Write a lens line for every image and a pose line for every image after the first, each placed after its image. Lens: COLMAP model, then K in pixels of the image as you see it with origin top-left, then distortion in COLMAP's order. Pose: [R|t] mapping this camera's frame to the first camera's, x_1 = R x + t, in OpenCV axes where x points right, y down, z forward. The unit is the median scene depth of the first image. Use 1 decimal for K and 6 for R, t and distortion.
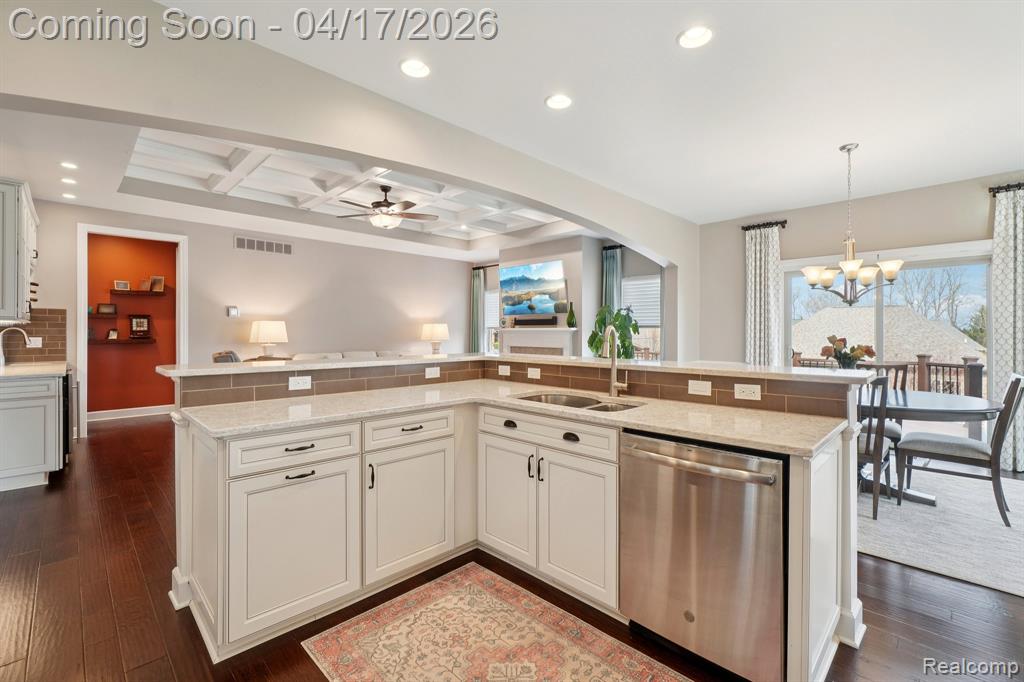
lens RADIAL K [[446.4, 0, 511.4], [0, 446.4, 333.4], [0, 0, 1]] dist [-0.001038, 0.000153]
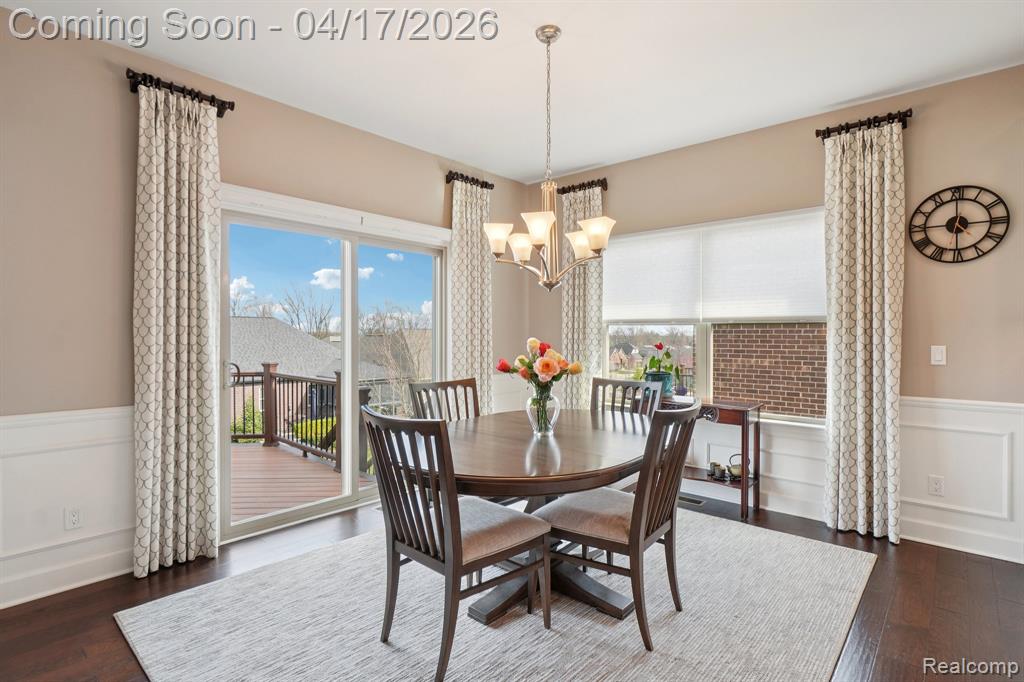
lens RADIAL K [[509.9, 0, 513.4], [0, 509.9, 340.2], [0, 0, 1]] dist [-0.005194, -0.000478]
pose [[-0.068095, -0.009235, 0.997636, 0.034873], [-0.002319, 0.999956, 0.009098, 0.000772], [-0.997676, -0.001694, -0.068114, 0.702287]]
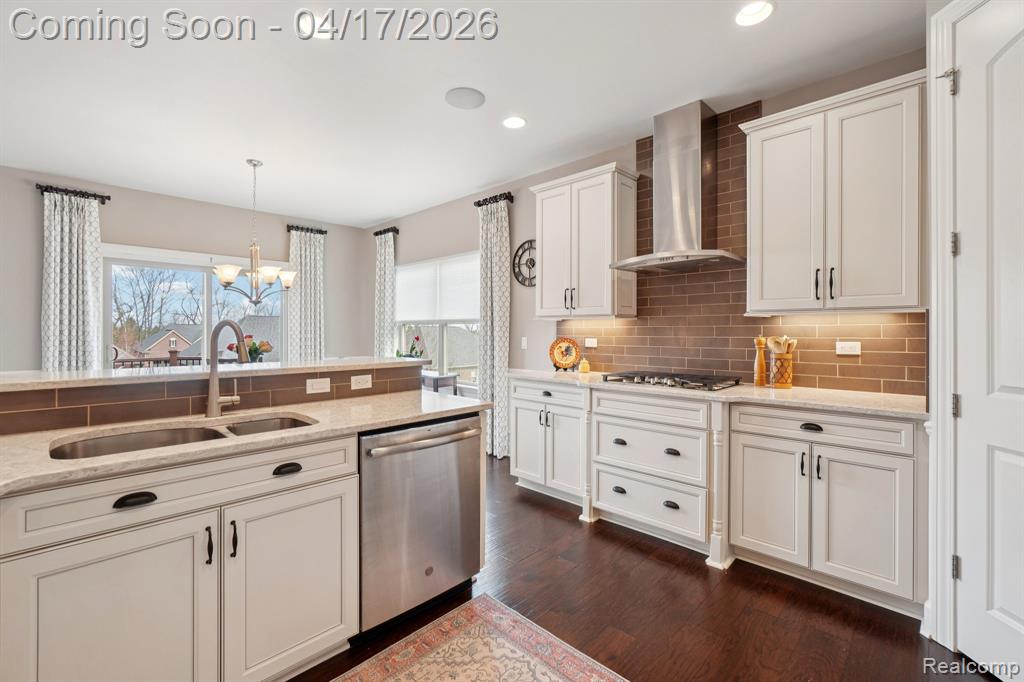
lens RADIAL K [[446.4, 0, 521.7], [0, 446.4, 332.1], [0, 0, 1]] dist [-0.001038, 0.000153]
pose [[-0.018689, -0.001309, 0.999824, -0.233878], [-0.002420, 0.999996, 0.001264, 0.000602], [-0.999822, -0.002396, -0.018692, 0.225635]]
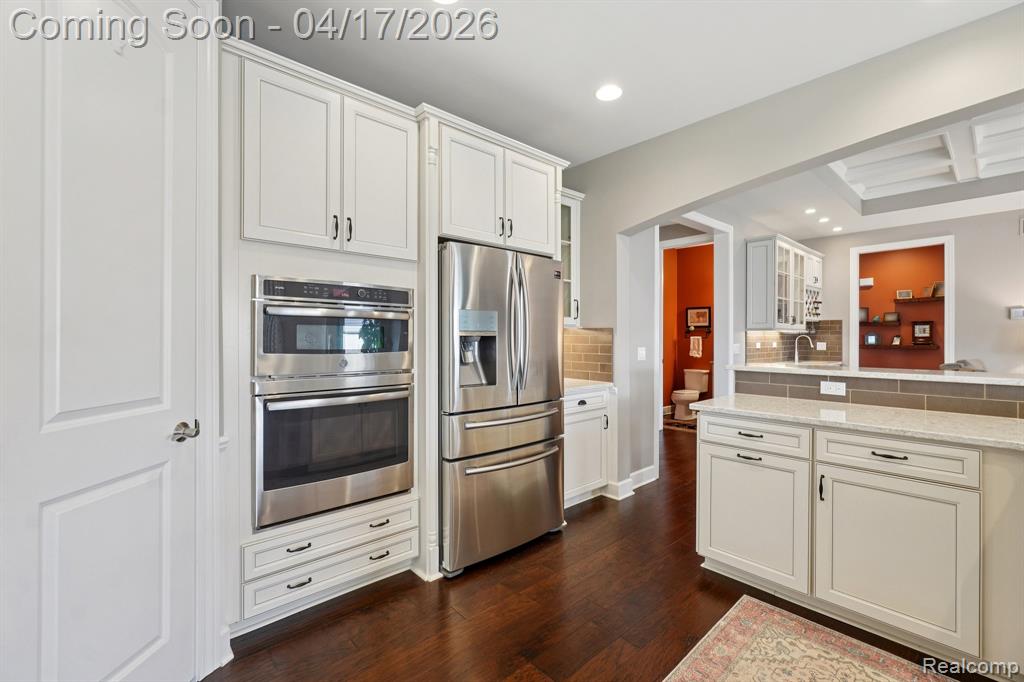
lens RADIAL K [[446.4, 0, 519.1], [0, 446.4, 337.0], [0, 0, 1]] dist [-0.001038, 0.000153]
pose [[-0.044013, -0.002470, -0.999028, 0.248832], [-0.002381, 0.999994, -0.002367, -0.001336], [0.999028, 0.002275, -0.044019, 0.145781]]
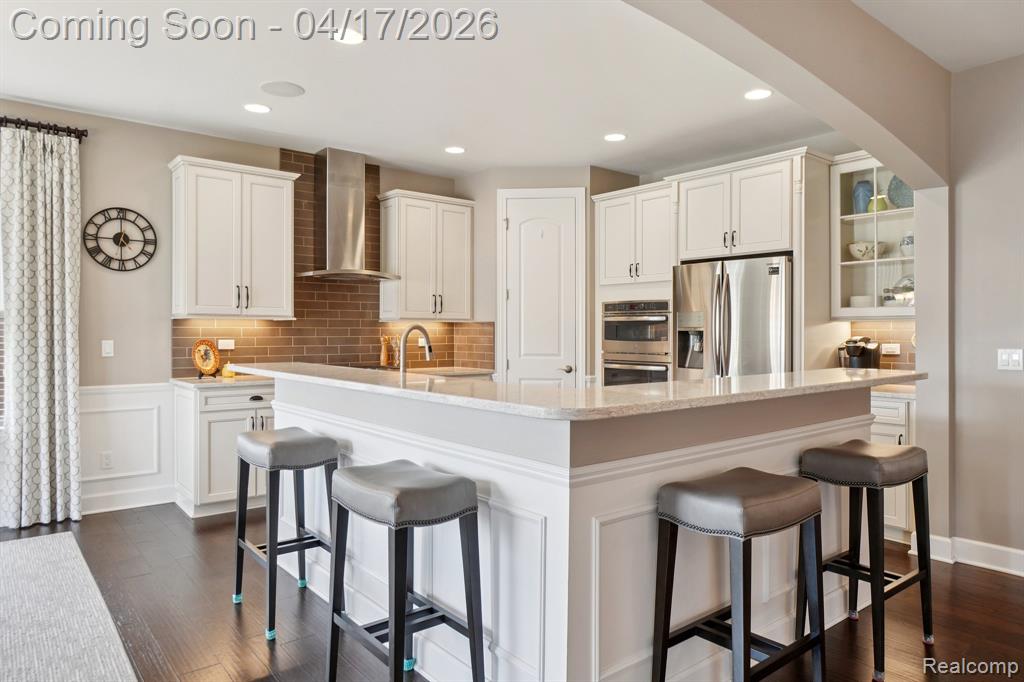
lens RADIAL K [[654.0, 0, 513.8], [0, 654.0, 332.1], [0, 0, 1]] dist [0.005239, 0.001546]
pose [[-0.995024, -0.002972, 0.099596, -0.041381], [-0.002831, 0.999995, 0.001551, -0.002544], [-0.099600, 0.001262, -0.995027, 0.979120]]
